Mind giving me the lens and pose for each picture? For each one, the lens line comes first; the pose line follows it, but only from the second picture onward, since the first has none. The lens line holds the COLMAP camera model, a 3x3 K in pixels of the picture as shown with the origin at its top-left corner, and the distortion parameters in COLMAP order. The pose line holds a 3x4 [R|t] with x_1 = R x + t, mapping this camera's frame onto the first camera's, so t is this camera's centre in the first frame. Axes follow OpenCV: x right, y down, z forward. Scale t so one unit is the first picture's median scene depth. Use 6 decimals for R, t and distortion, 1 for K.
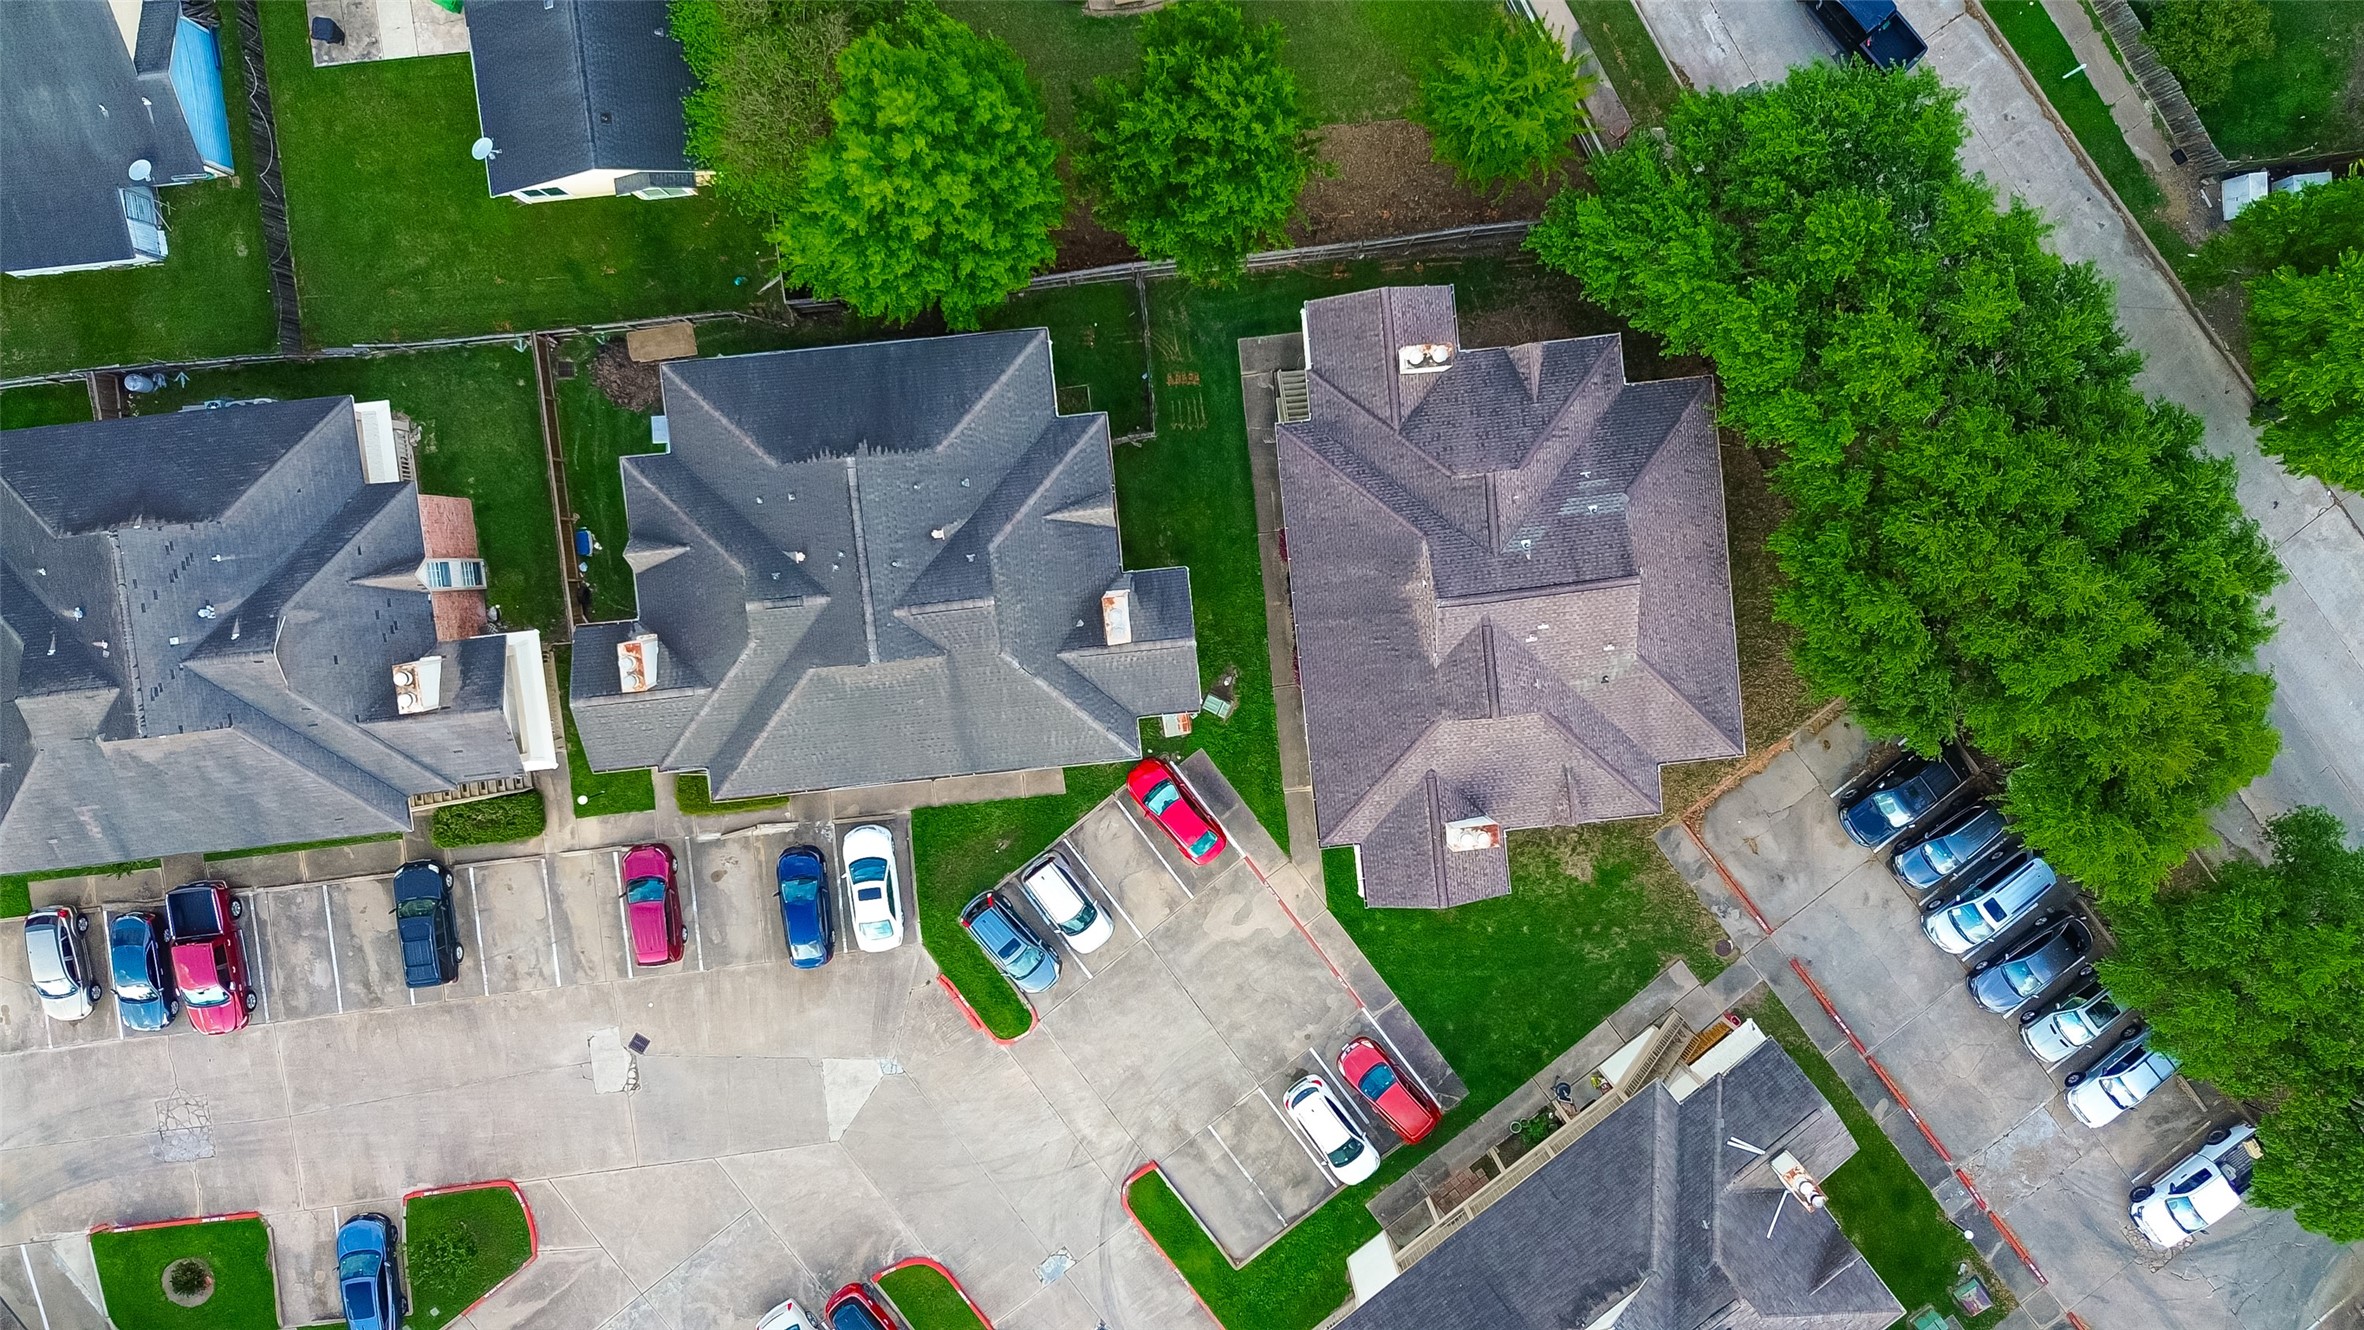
lens RADIAL K [[1831.0, 0, 1182.0], [0, 1831.0, 665.0], [0, 0, 1]] dist [0.085409, -0.078994]
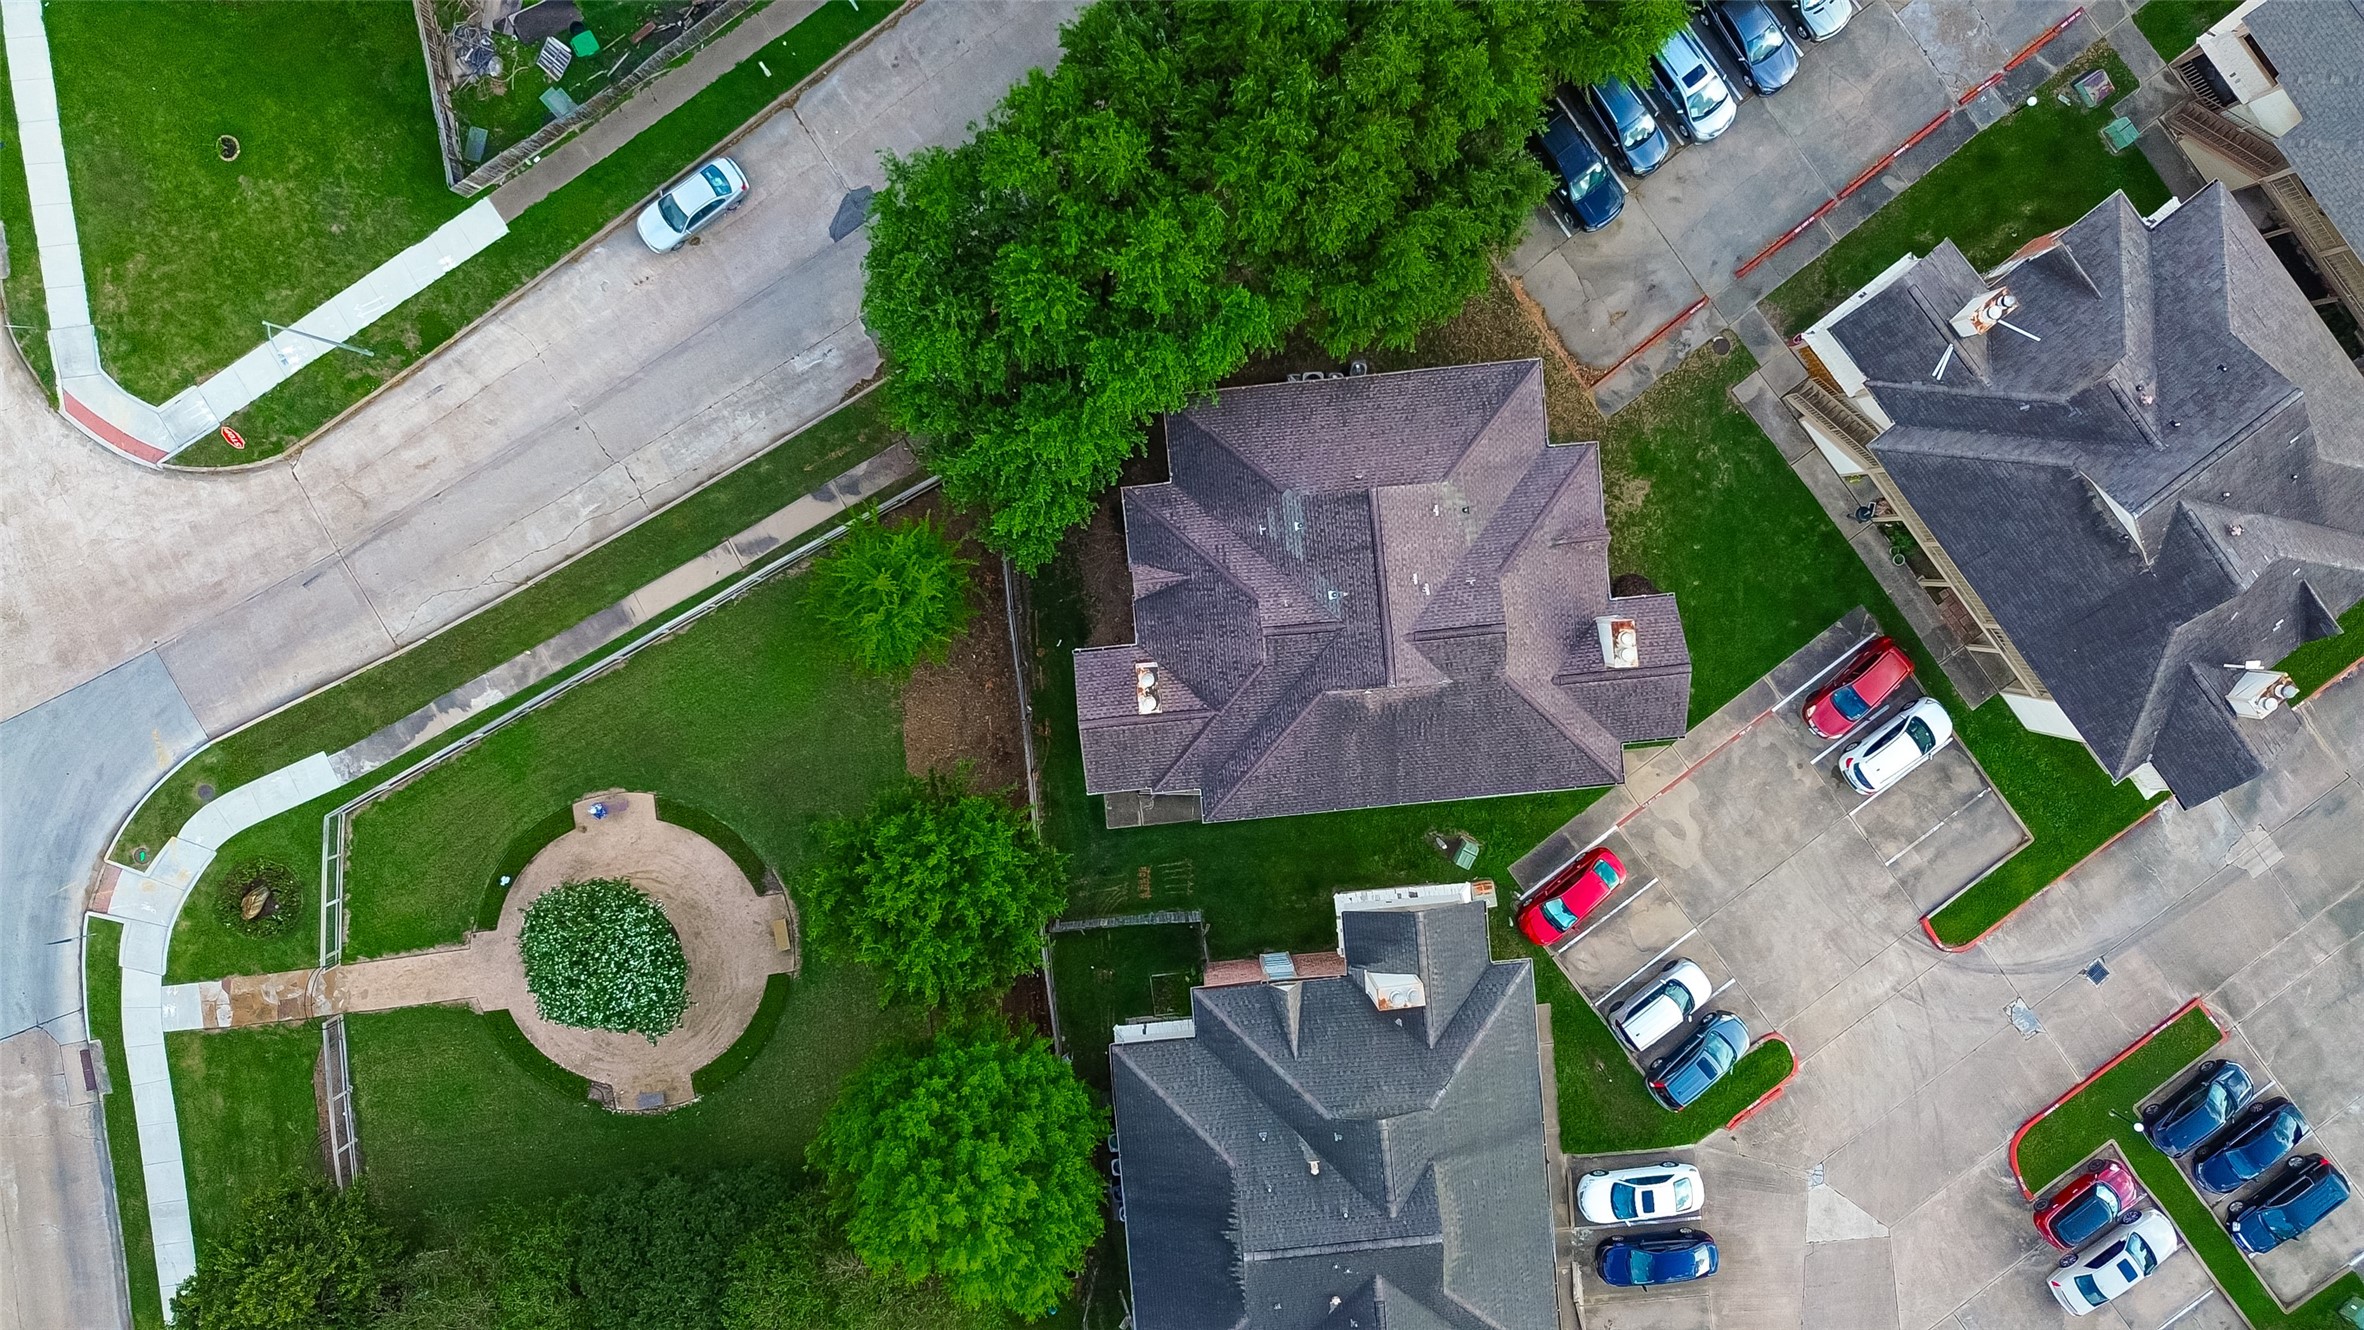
lens RADIAL K [[1831.0, 0, 1182.0], [0, 1831.0, 665.0], [0, 0, 1]] dist [0.085409, -0.078994]
pose [[0.012042, -0.997285, -0.072651, 0.197799], [0.999124, 0.014913, -0.039113, -0.097502], [0.040090, -0.072117, 0.996590, -0.010946]]
